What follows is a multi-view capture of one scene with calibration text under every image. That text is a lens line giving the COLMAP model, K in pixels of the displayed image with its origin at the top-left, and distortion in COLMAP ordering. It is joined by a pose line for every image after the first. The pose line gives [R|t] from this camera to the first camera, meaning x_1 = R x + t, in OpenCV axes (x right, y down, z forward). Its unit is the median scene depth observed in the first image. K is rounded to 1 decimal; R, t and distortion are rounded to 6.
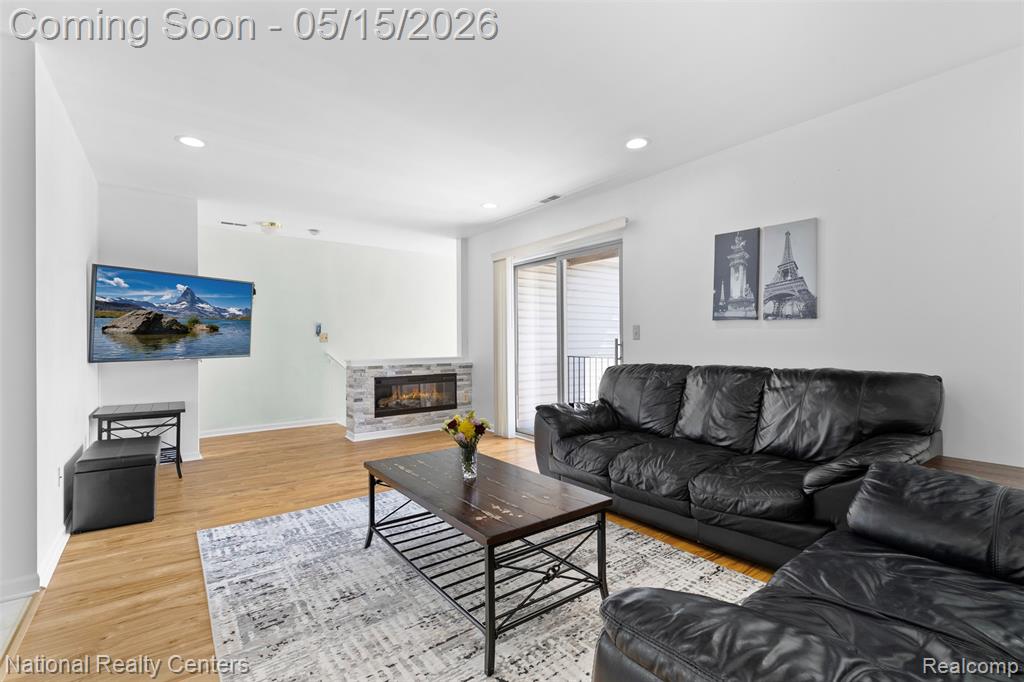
lens RADIAL K [[459.5, 0, 510.9], [0, 459.5, 343.8], [0, 0, 1]] dist [0.001109, 0.000289]
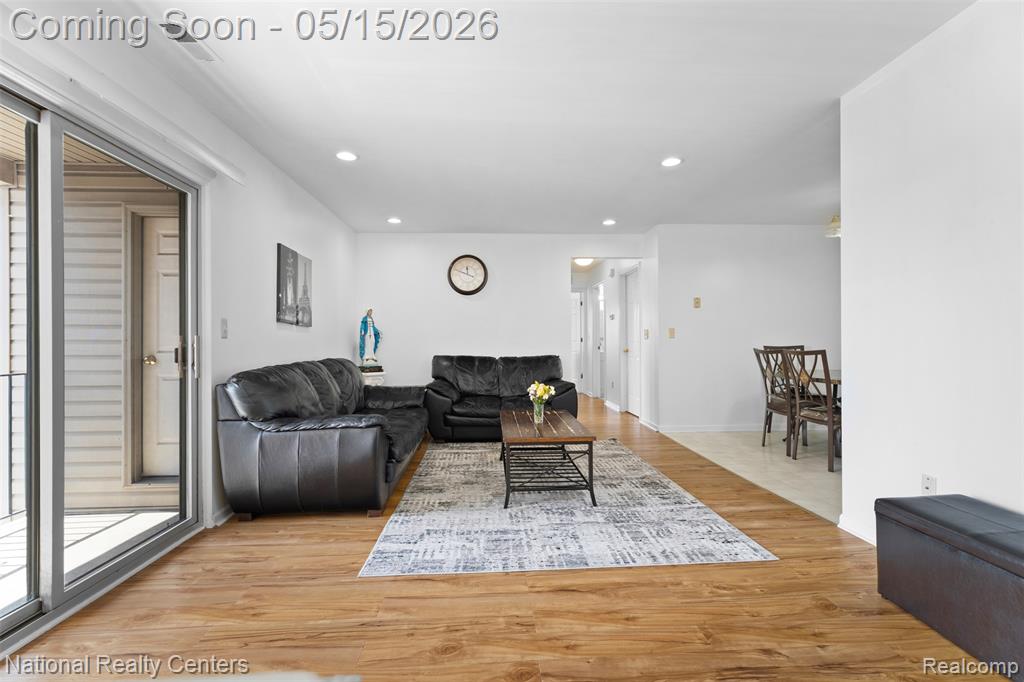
lens RADIAL K [[459.5, 0, 510.9], [0, 459.5, 343.8], [0, 0, 1]] dist [0.001109, 0.000289]
pose [[-0.831795, 0.012532, 0.554942, -0.788884], [0.013279, 0.999908, -0.002677, 0.012652], [-0.554925, 0.005142, -0.831885, 2.078978]]
